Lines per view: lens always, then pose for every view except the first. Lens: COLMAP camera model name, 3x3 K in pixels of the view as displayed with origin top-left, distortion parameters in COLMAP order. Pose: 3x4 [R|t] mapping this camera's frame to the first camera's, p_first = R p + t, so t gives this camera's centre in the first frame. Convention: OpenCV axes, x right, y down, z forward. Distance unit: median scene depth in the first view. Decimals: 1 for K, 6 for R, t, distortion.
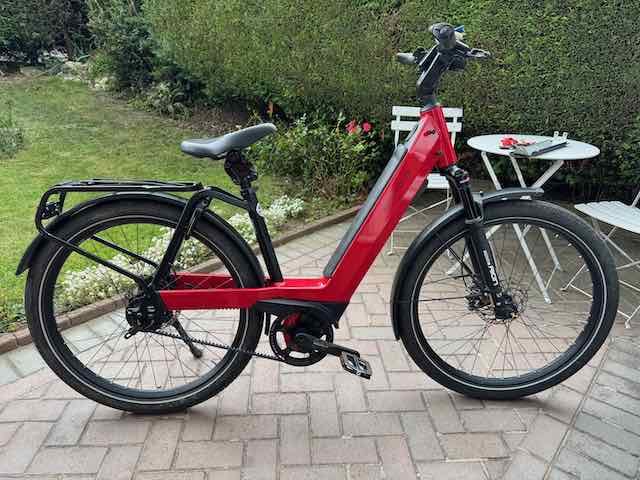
lens RADIAL K [[453.1, 0, 320.0], [0, 453.1, 222.5], [0, 0, 1]] dist [0.019184, -0.013996]
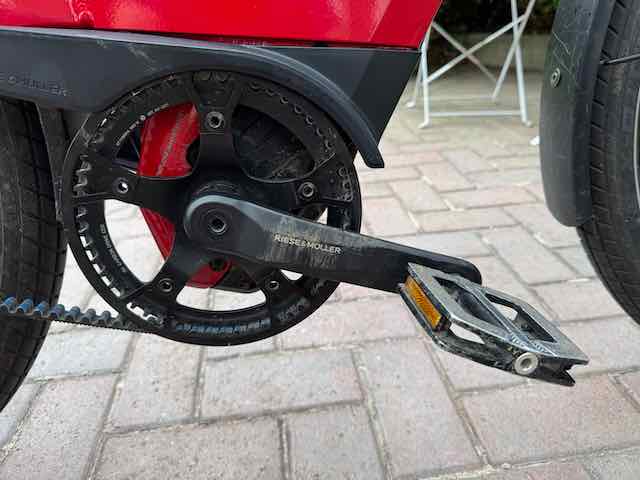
lens RADIAL K [[453.1, 0, 320.6], [0, 453.1, 241.0], [0, 0, 1]] dist [0.019184, -0.013996]
pose [[0.996729, -0.077704, 0.022195, 0.002420], [0.074227, 0.988898, 0.128728, 0.211129], [-0.031951, -0.126659, 0.991432, 0.688448]]
